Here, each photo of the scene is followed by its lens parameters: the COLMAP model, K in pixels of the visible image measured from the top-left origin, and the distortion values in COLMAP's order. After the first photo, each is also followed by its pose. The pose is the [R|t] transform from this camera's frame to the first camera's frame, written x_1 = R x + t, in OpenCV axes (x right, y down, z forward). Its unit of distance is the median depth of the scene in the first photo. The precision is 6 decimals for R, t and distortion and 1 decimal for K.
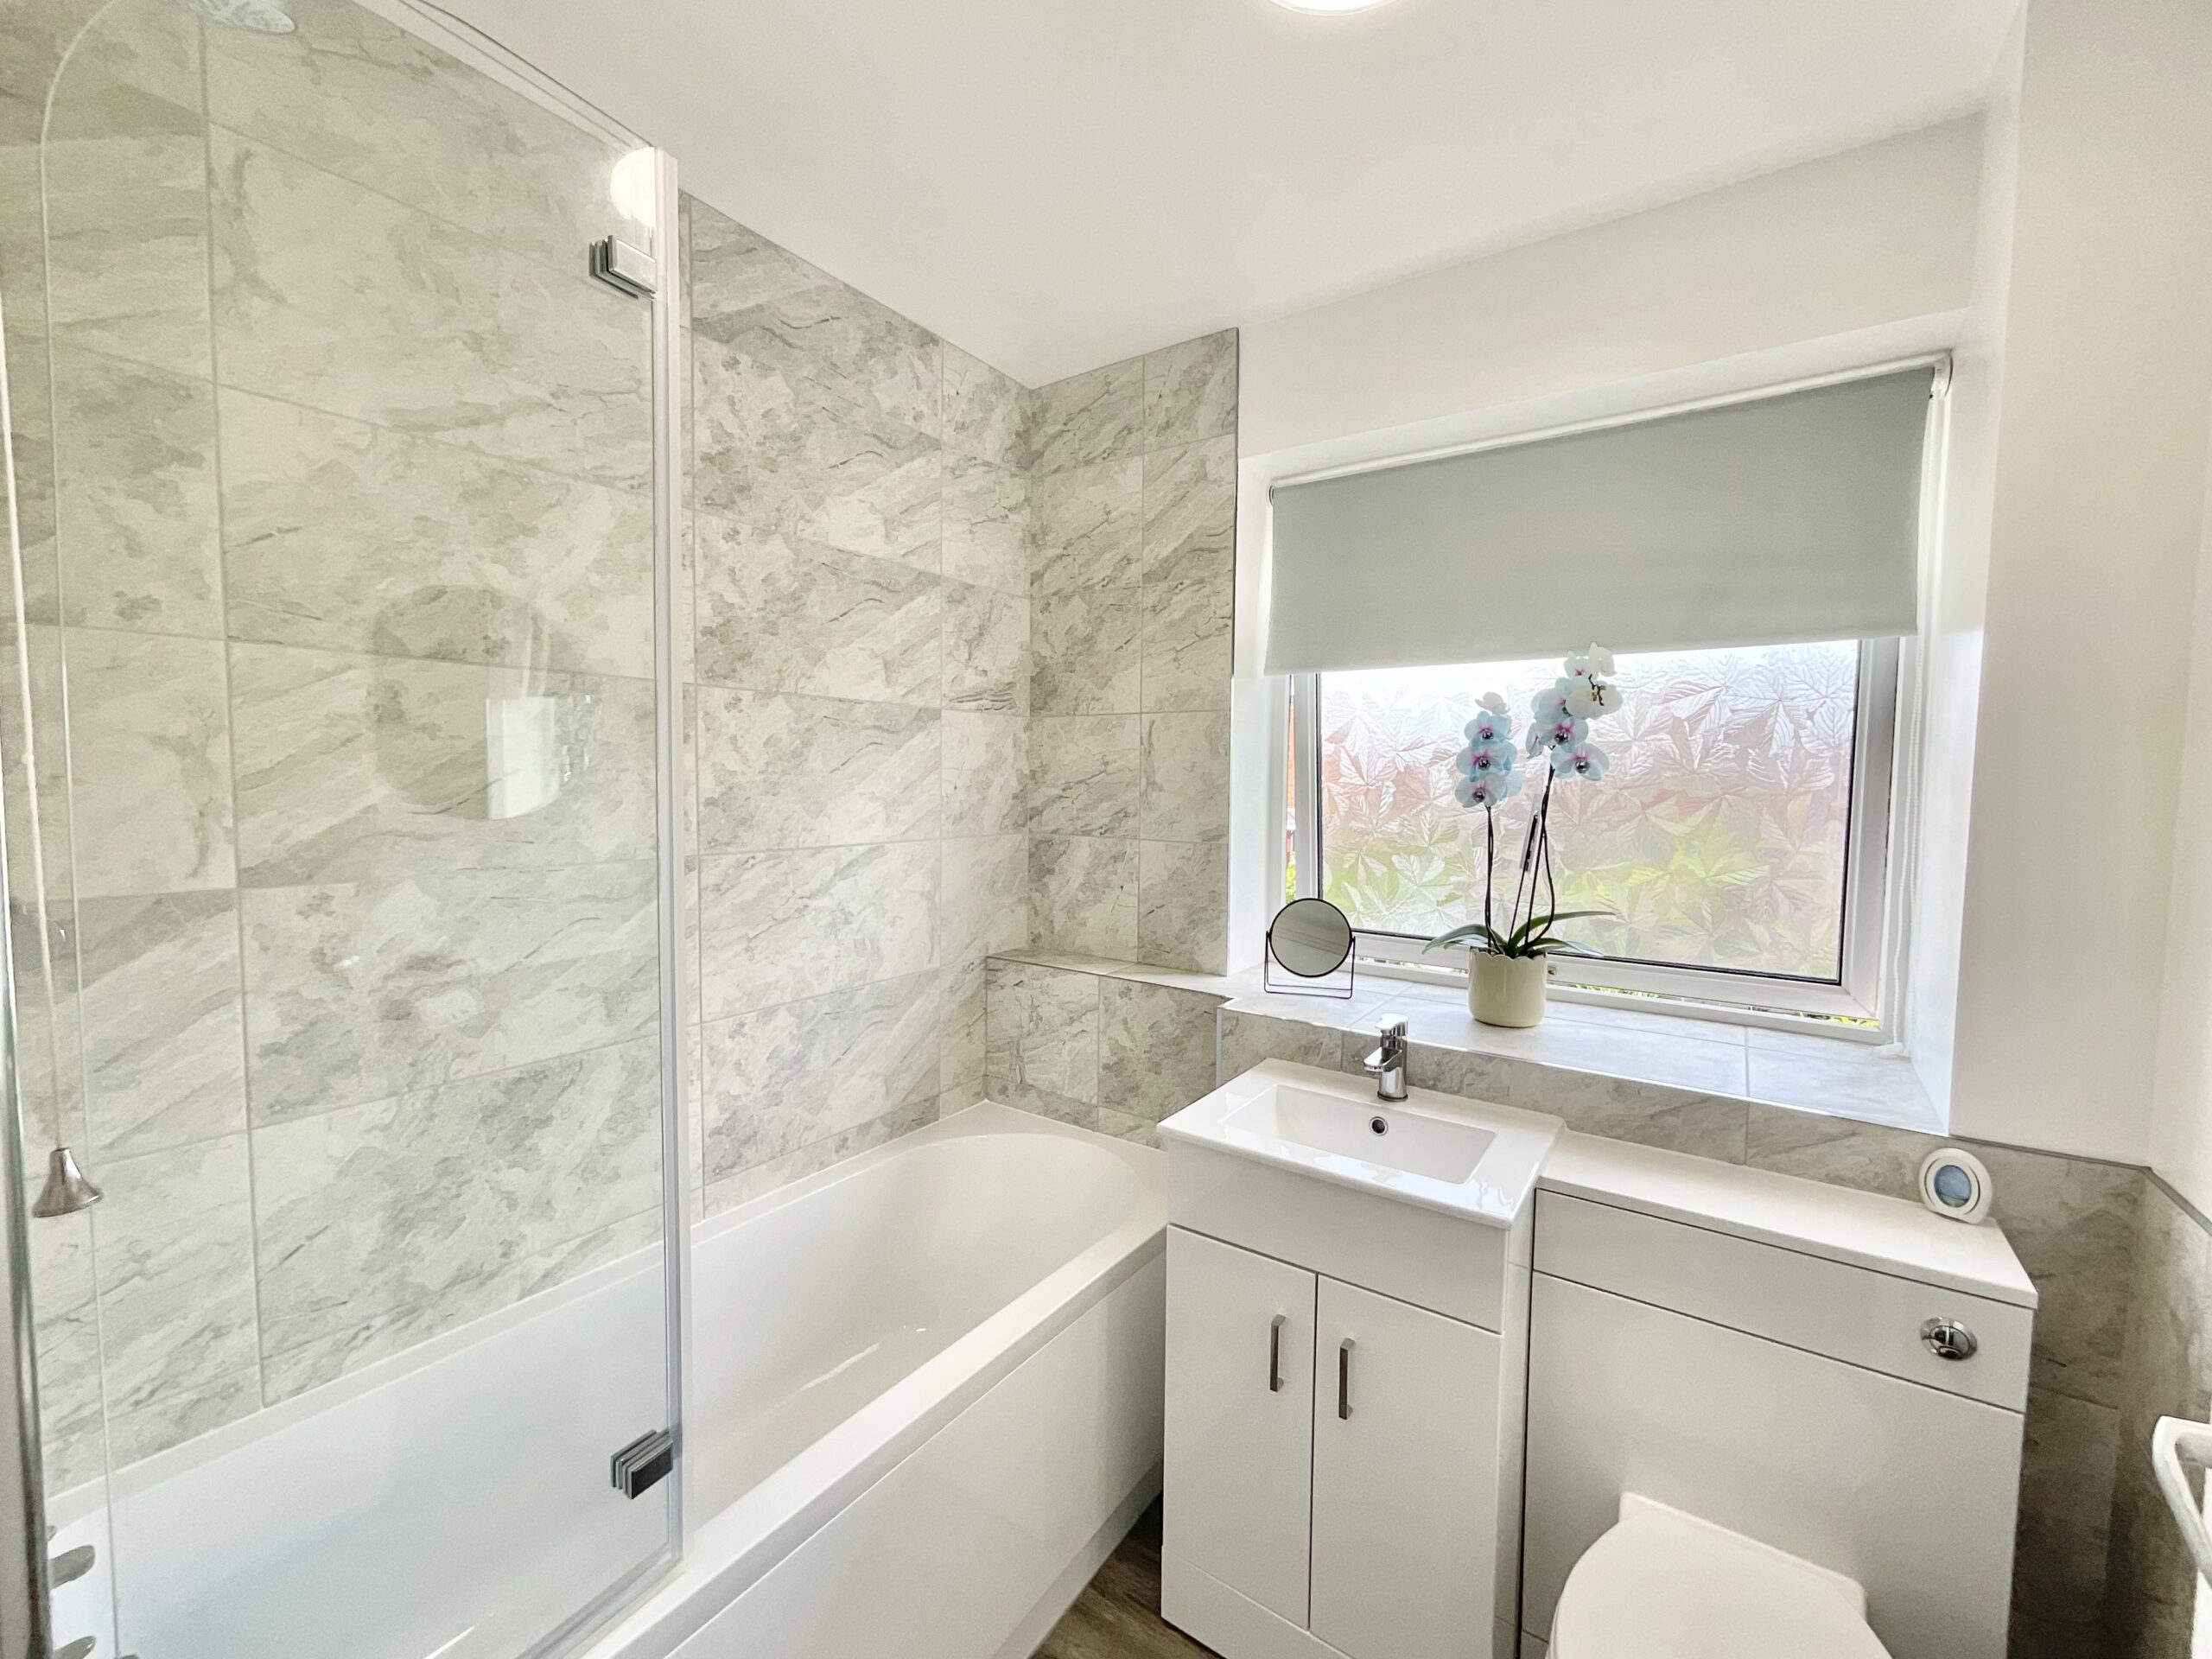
lens RADIAL K [[903.9, 0, 1114.1], [0, 903.9, 827.1], [0, 0, 1]] dist [0.000622, 0.000175]
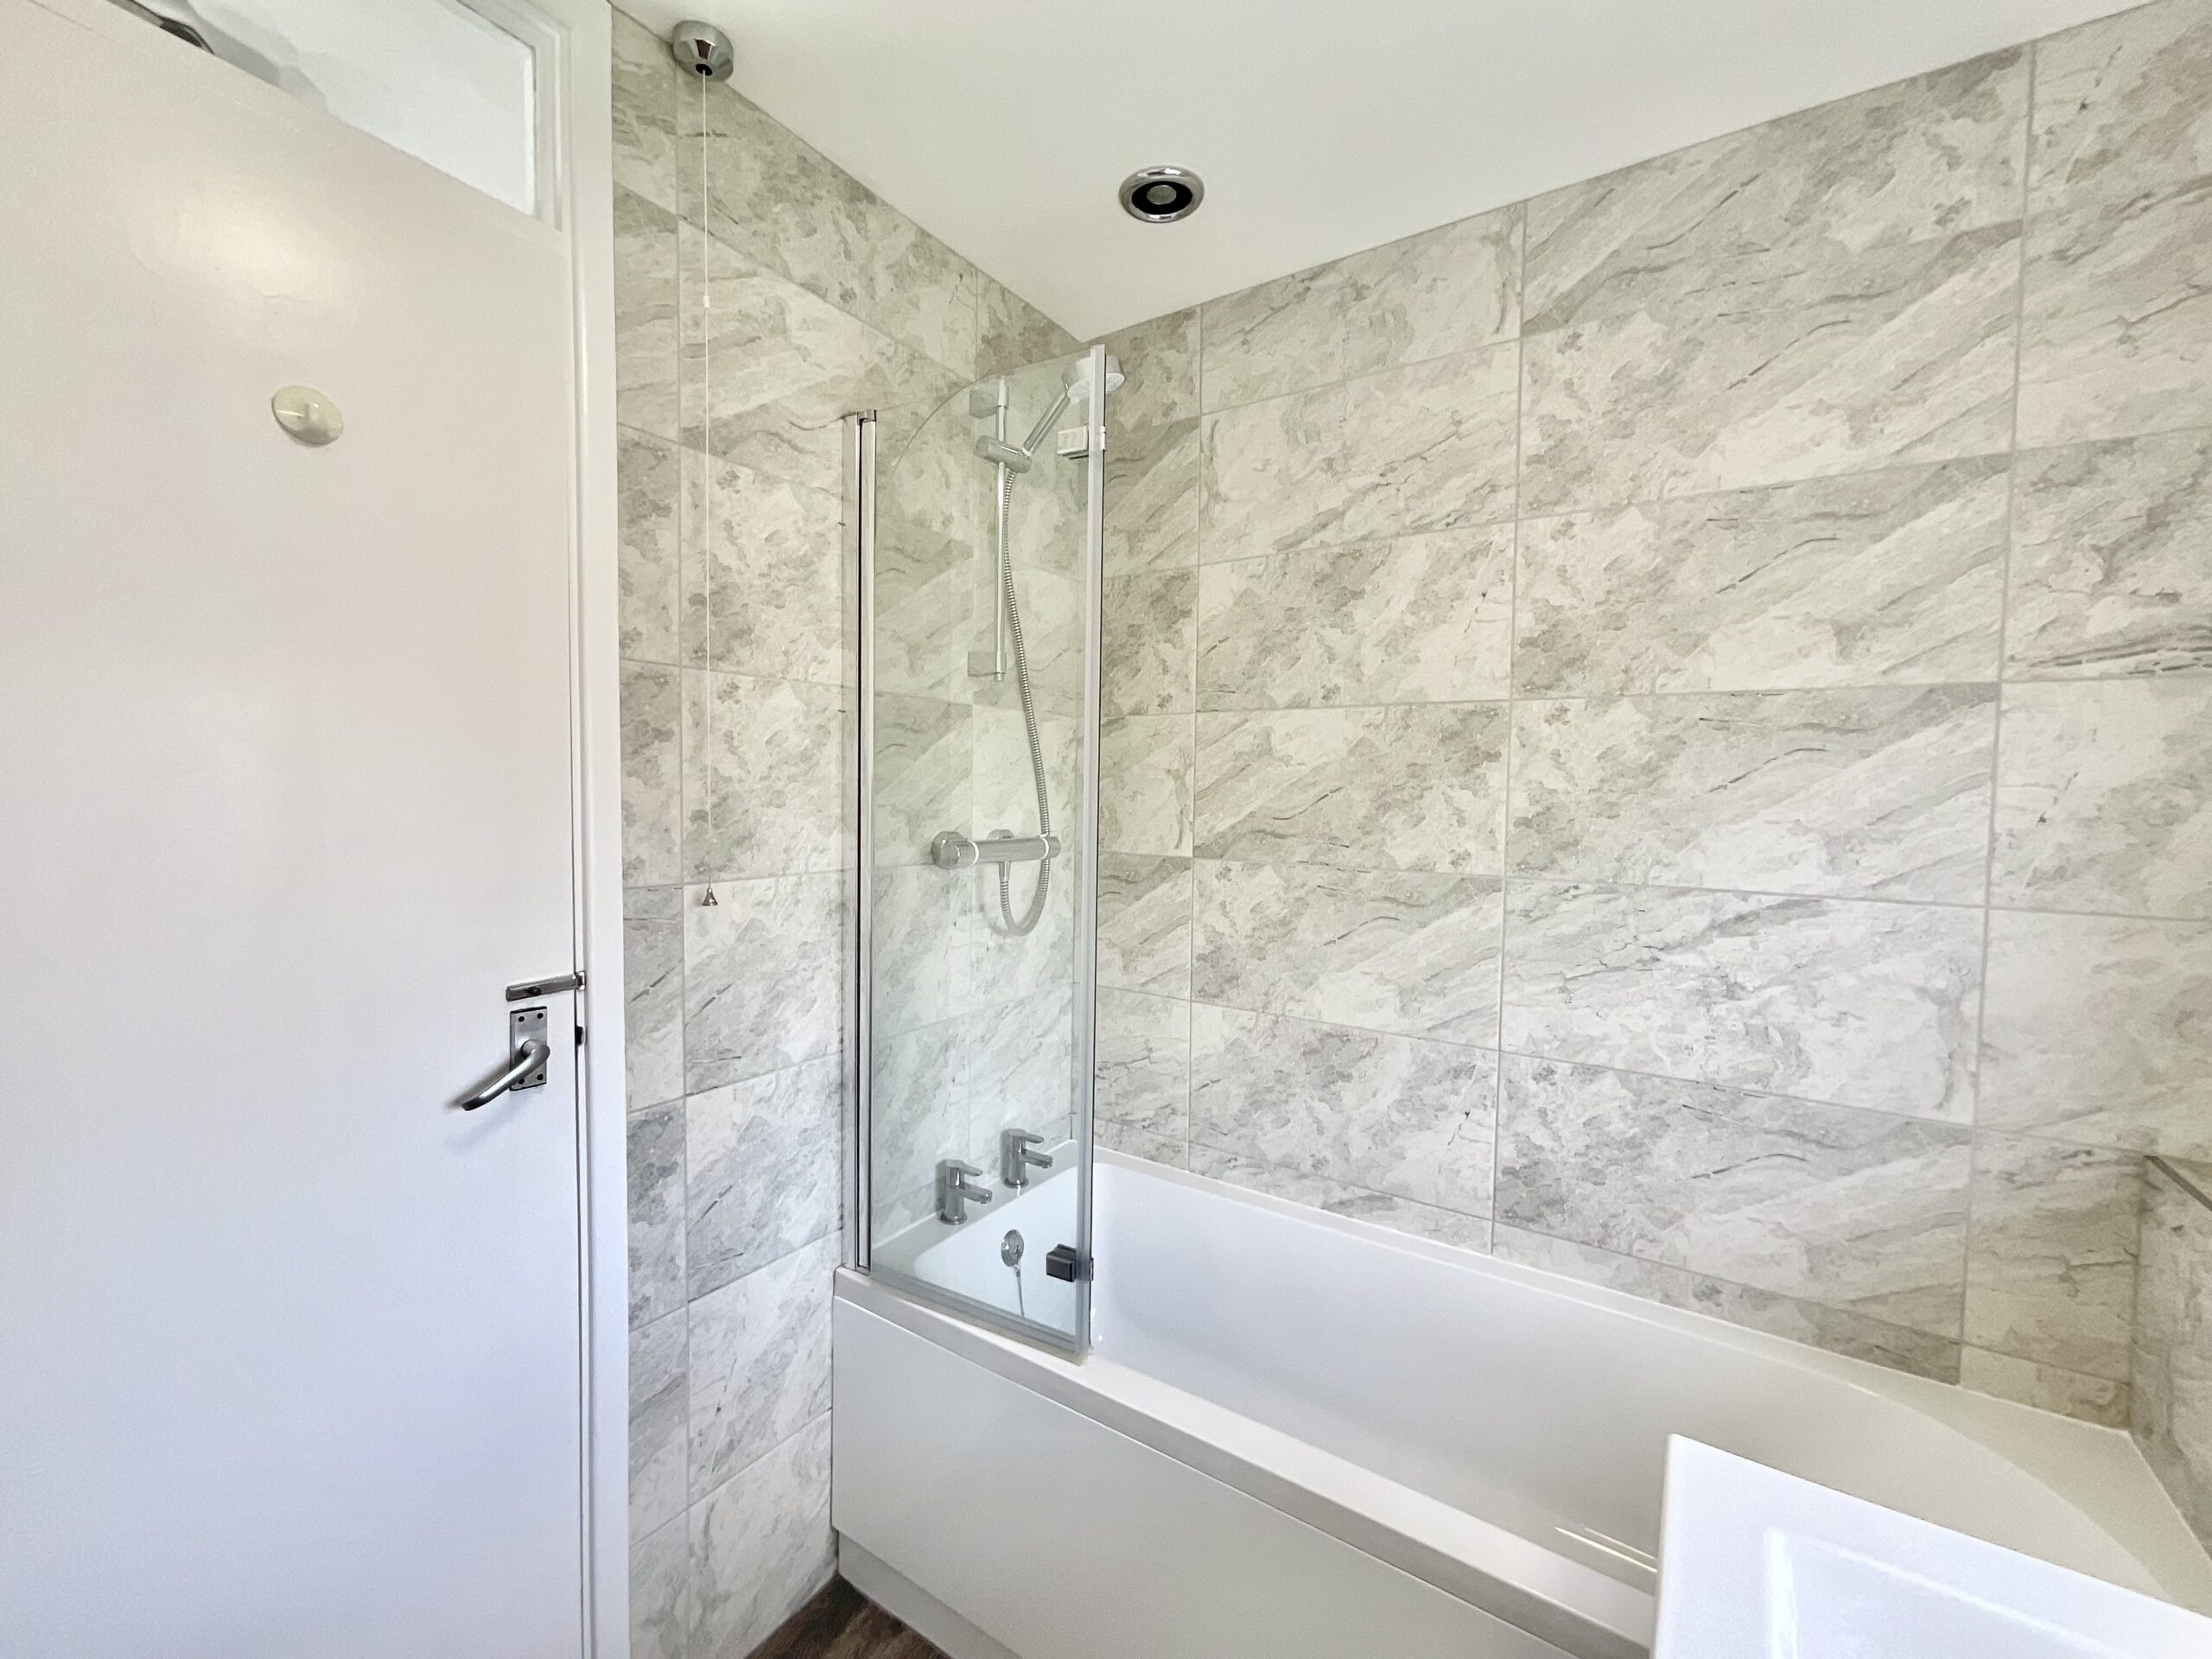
lens RADIAL K [[903.9, 0, 1114.7], [0, 903.9, 832.5], [0, 0, 1]] dist [0.000622, 0.000175]
pose [[0.013742, 0.032429, -0.999380, 0.464352], [-0.074003, 0.996766, 0.031327, -0.014013], [0.997163, 0.073527, 0.016098, 0.524752]]
